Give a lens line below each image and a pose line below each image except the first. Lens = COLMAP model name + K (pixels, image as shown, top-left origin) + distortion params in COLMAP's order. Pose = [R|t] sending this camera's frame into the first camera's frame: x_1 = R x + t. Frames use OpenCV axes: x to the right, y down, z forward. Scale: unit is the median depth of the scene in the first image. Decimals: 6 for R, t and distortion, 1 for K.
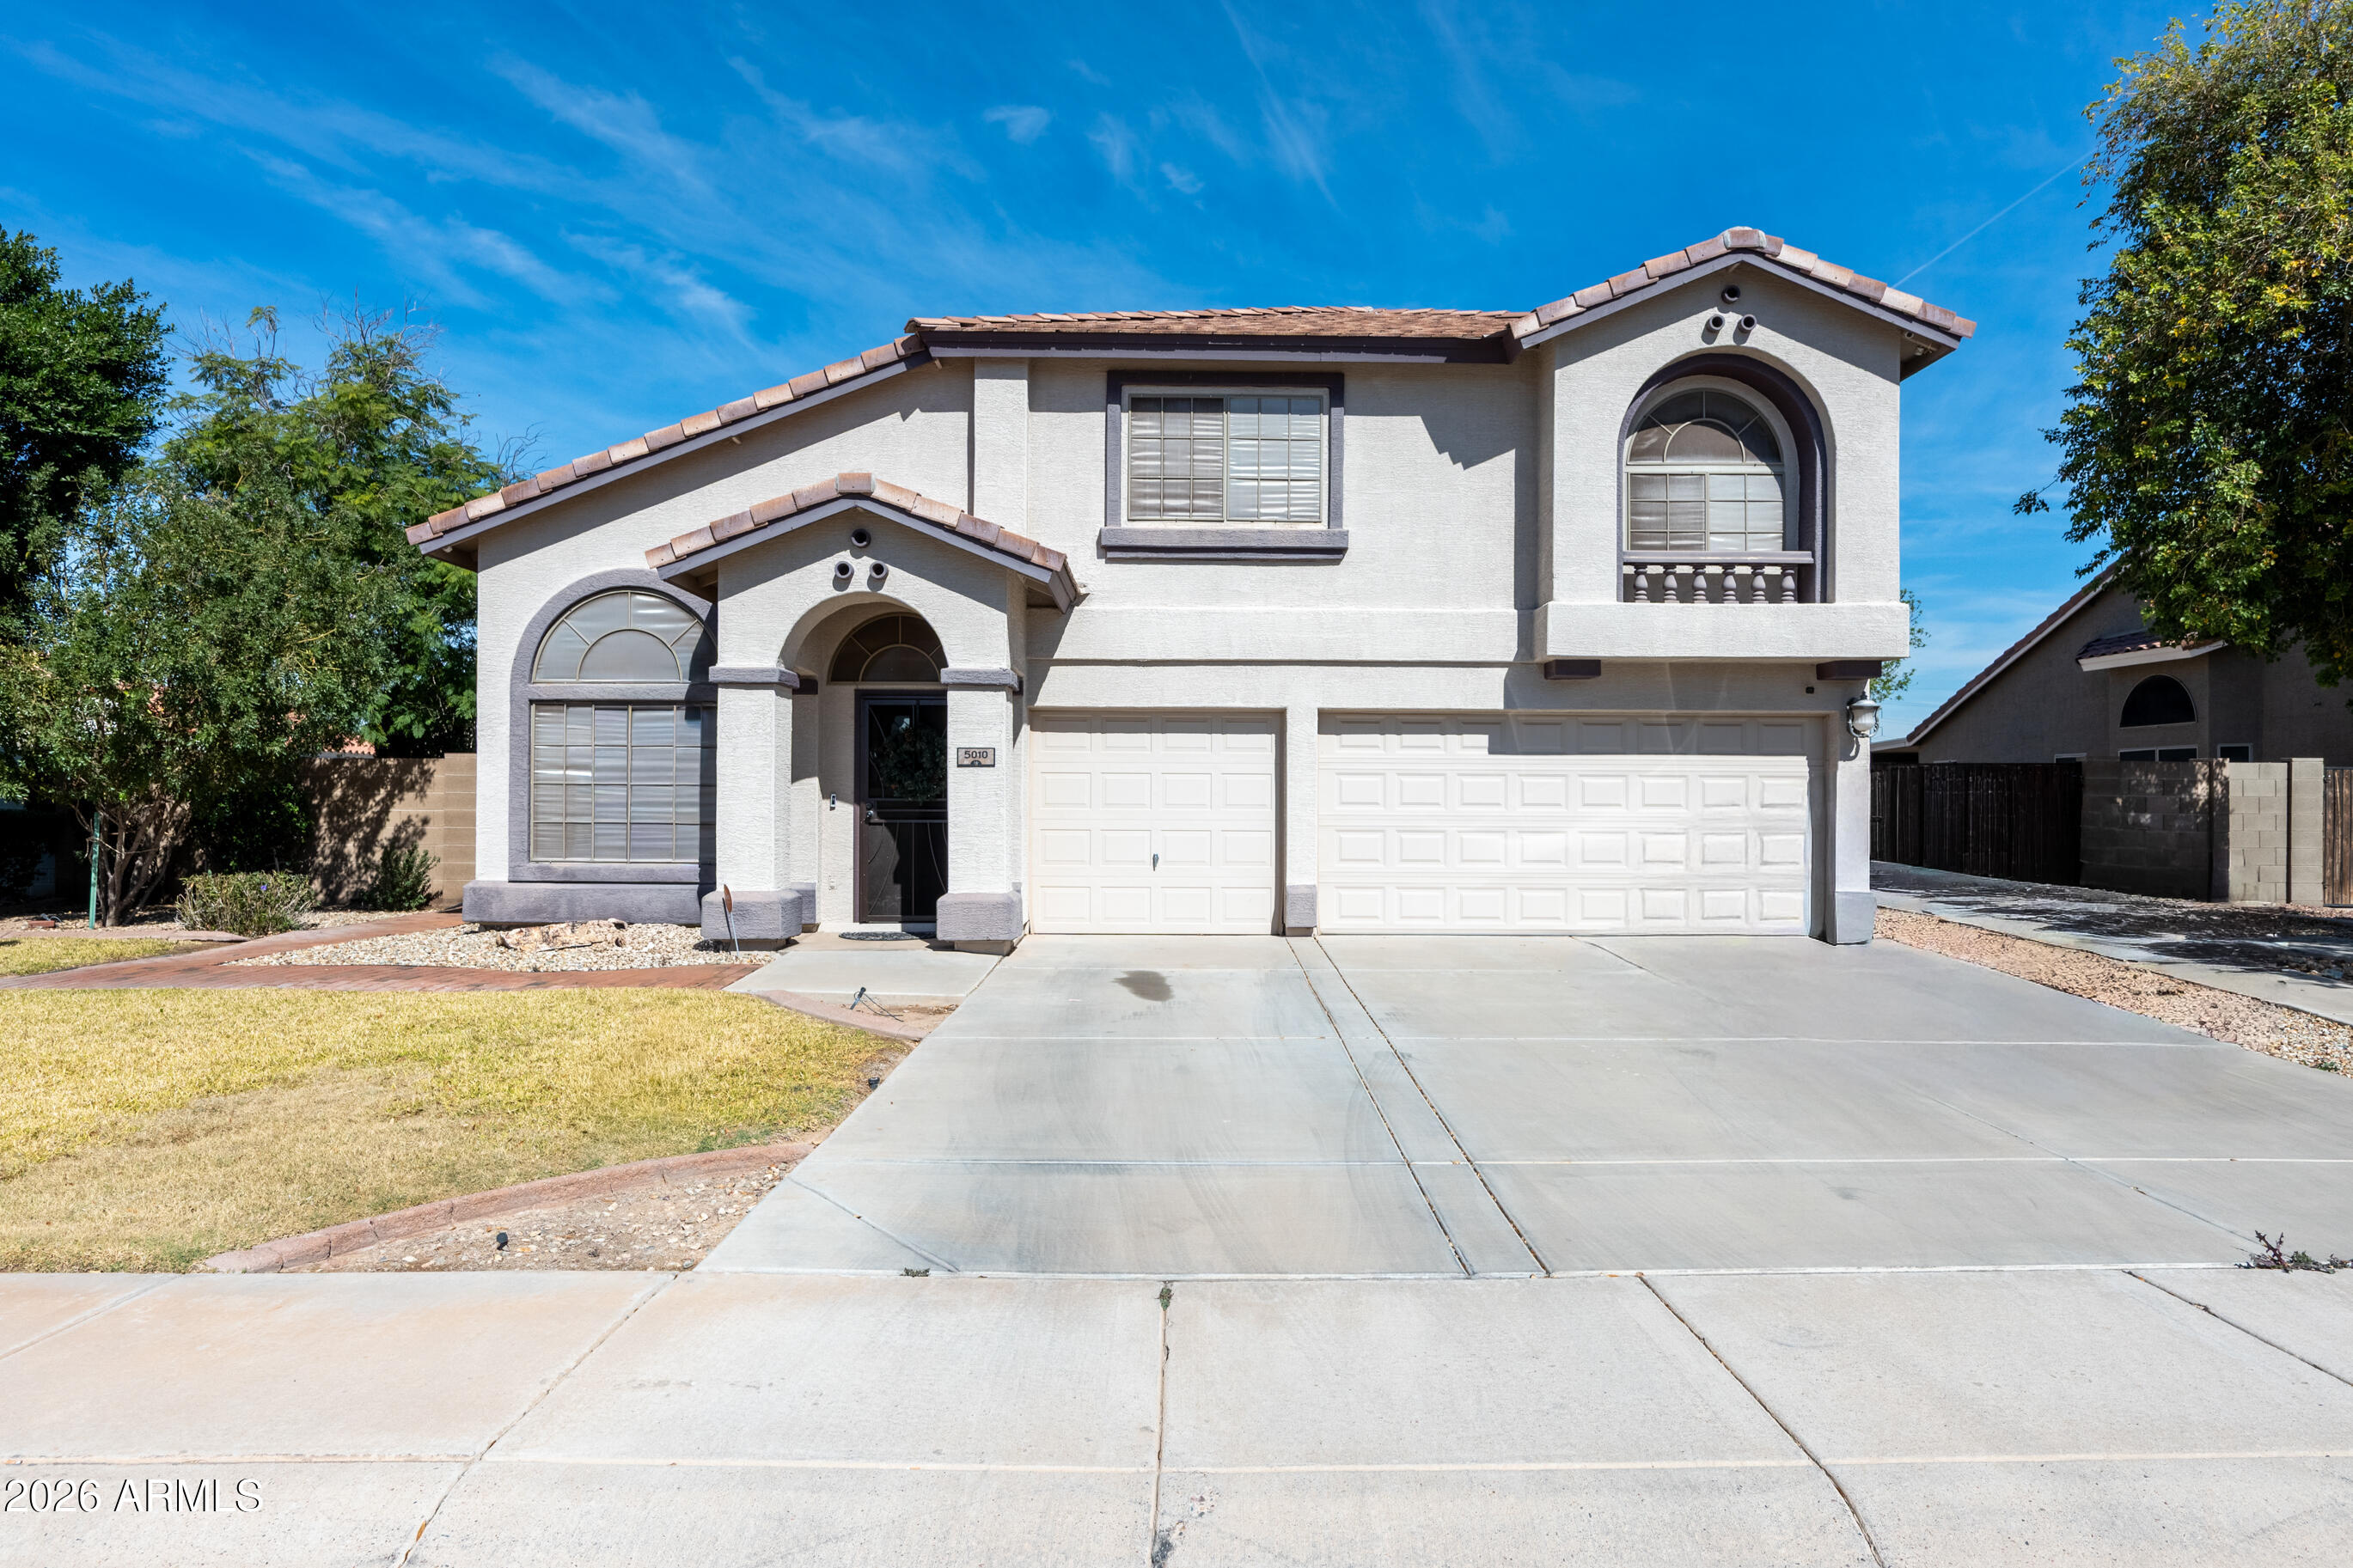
lens RADIAL K [[1302.4, 0, 1134.3], [0, 1302.4, 794.0], [0, 0, 1]] dist [-0.001831, 0.001322]
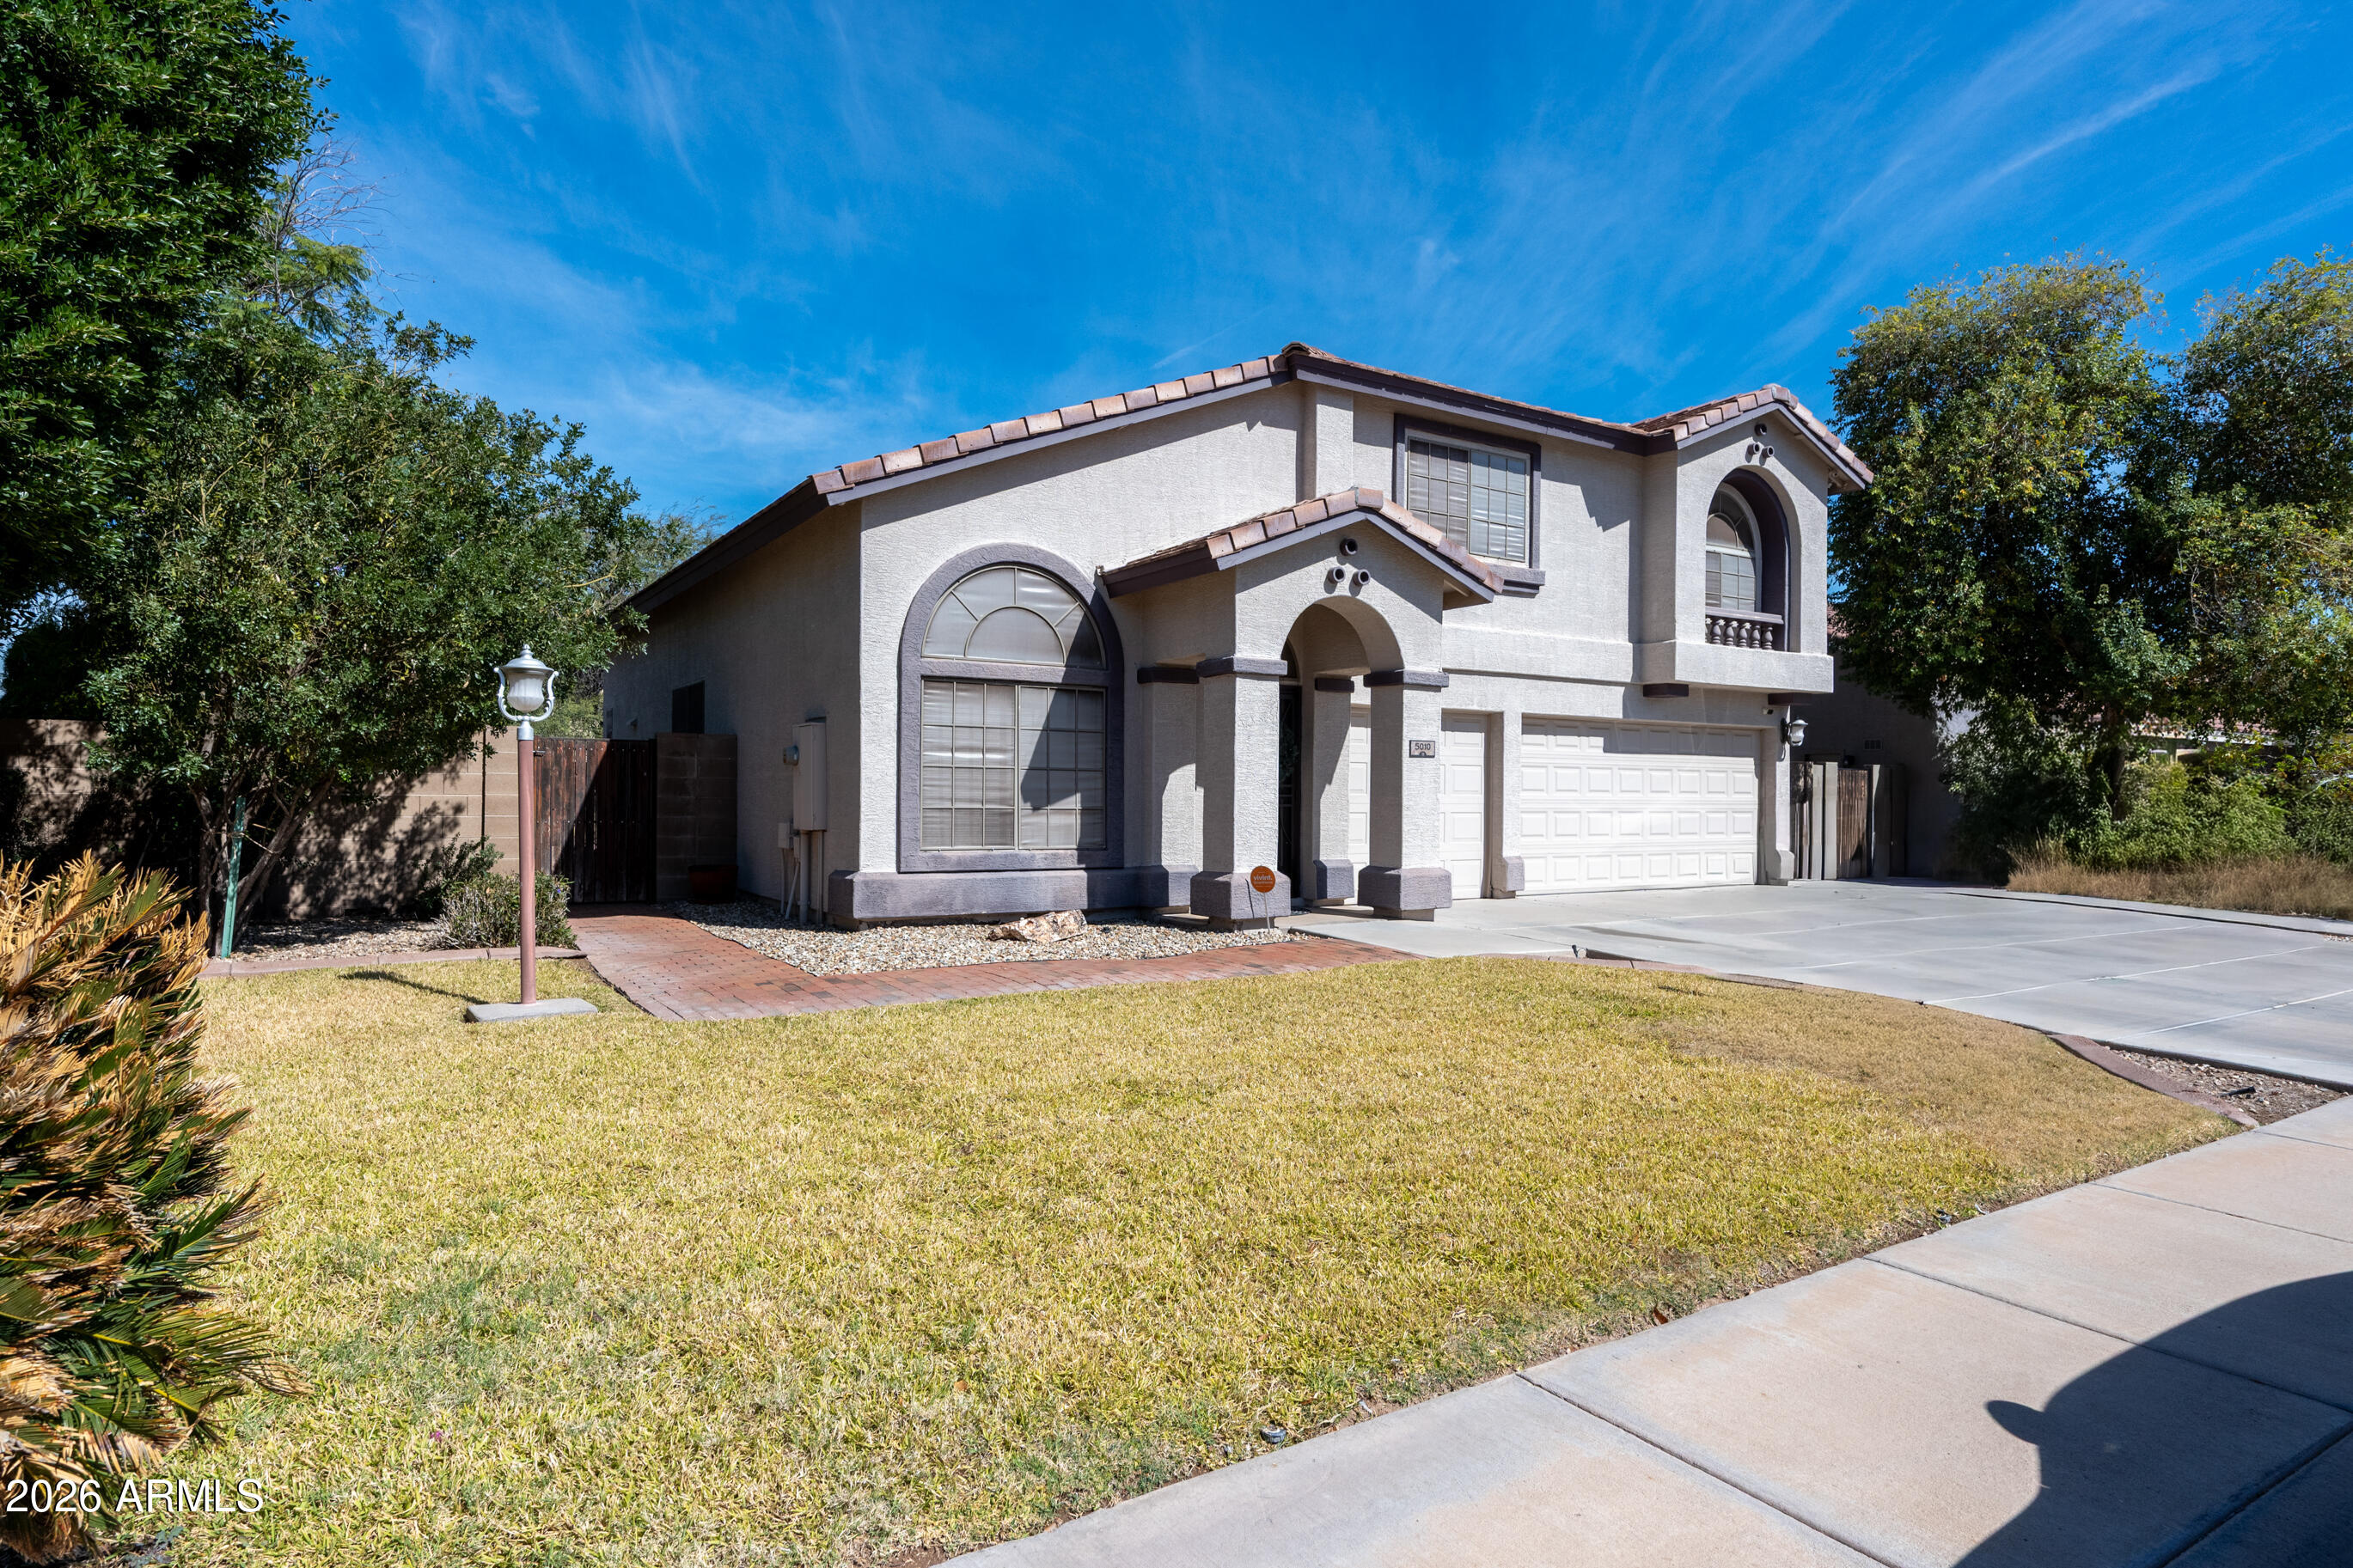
lens RADIAL K [[1302.4, 0, 1115.6], [0, 1302.4, 787.7], [0, 0, 1]] dist [-0.001831, 0.001322]
pose [[0.860811, 0.004117, 0.508909, -0.817159], [-0.006329, 0.999977, 0.002616, 0.004165], [-0.508886, -0.005472, 0.860817, 0.134819]]
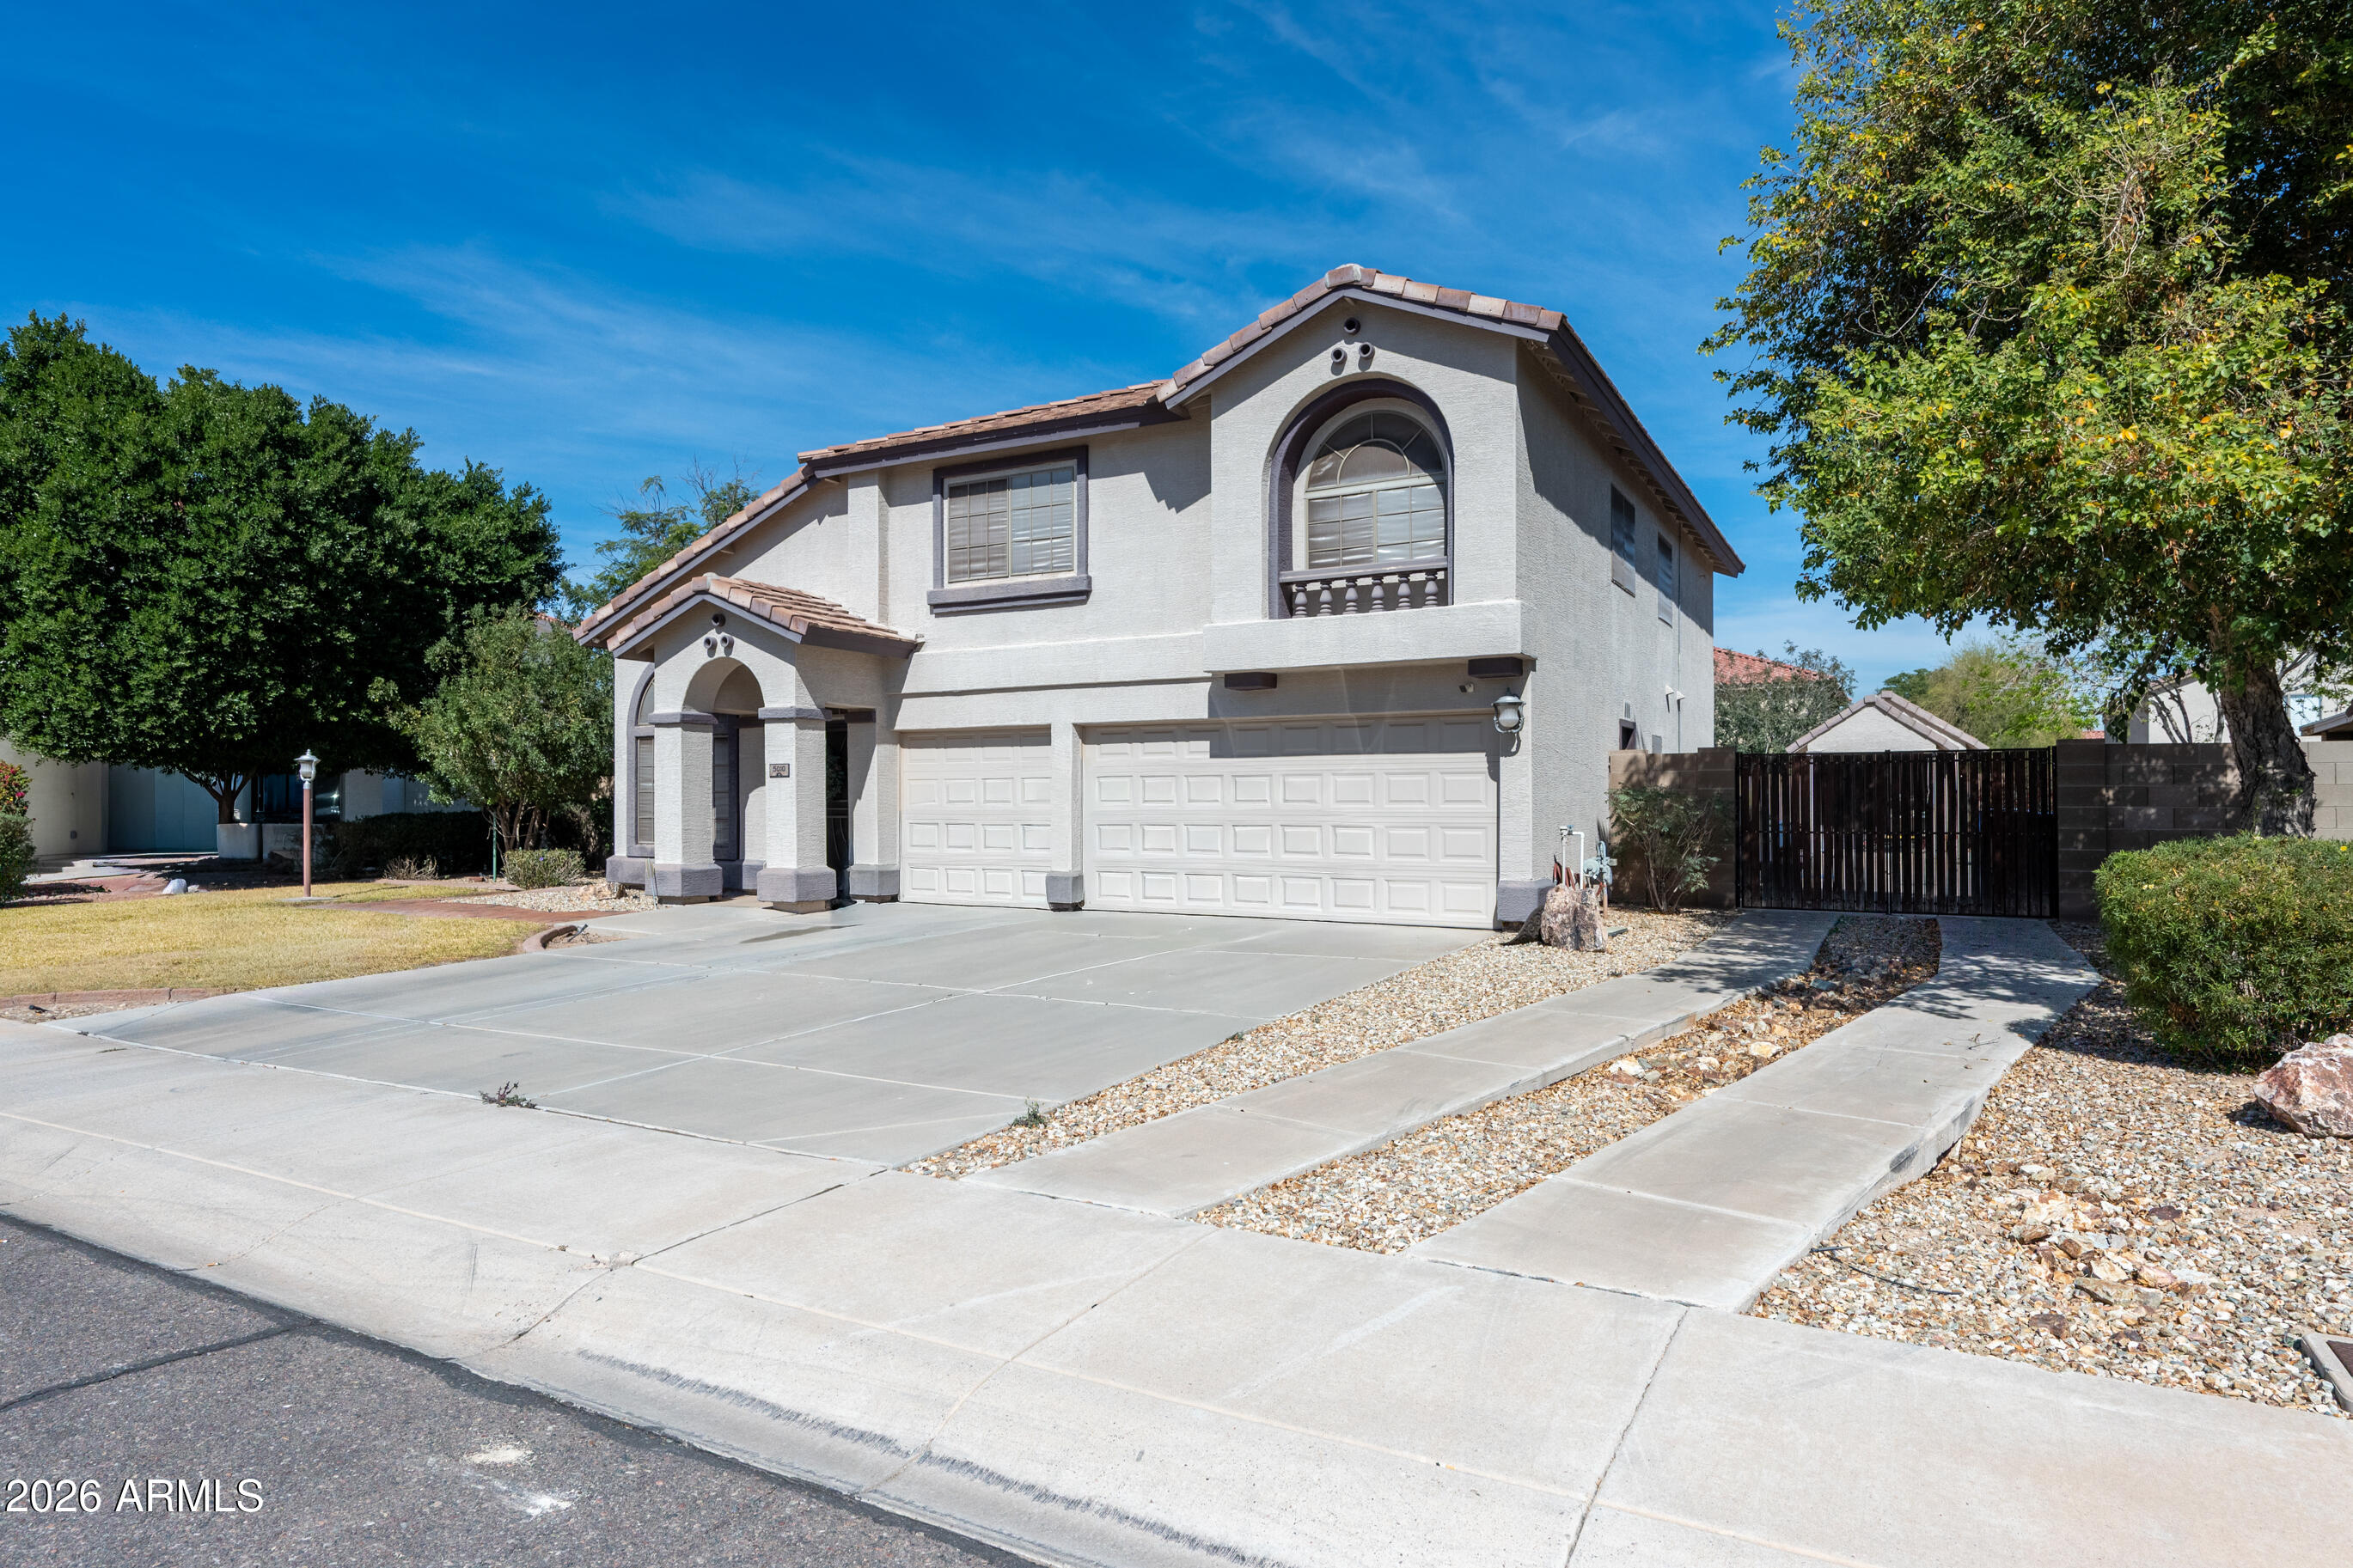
lens RADIAL K [[1302.4, 0, 1179.9], [0, 1302.4, 795.1], [0, 0, 1]] dist [-0.001831, 0.001322]
pose [[0.871740, -0.009832, -0.489869, 0.820967], [0.008086, 0.999951, -0.005680, 0.008250], [0.489901, 0.000991, 0.871777, -0.007241]]
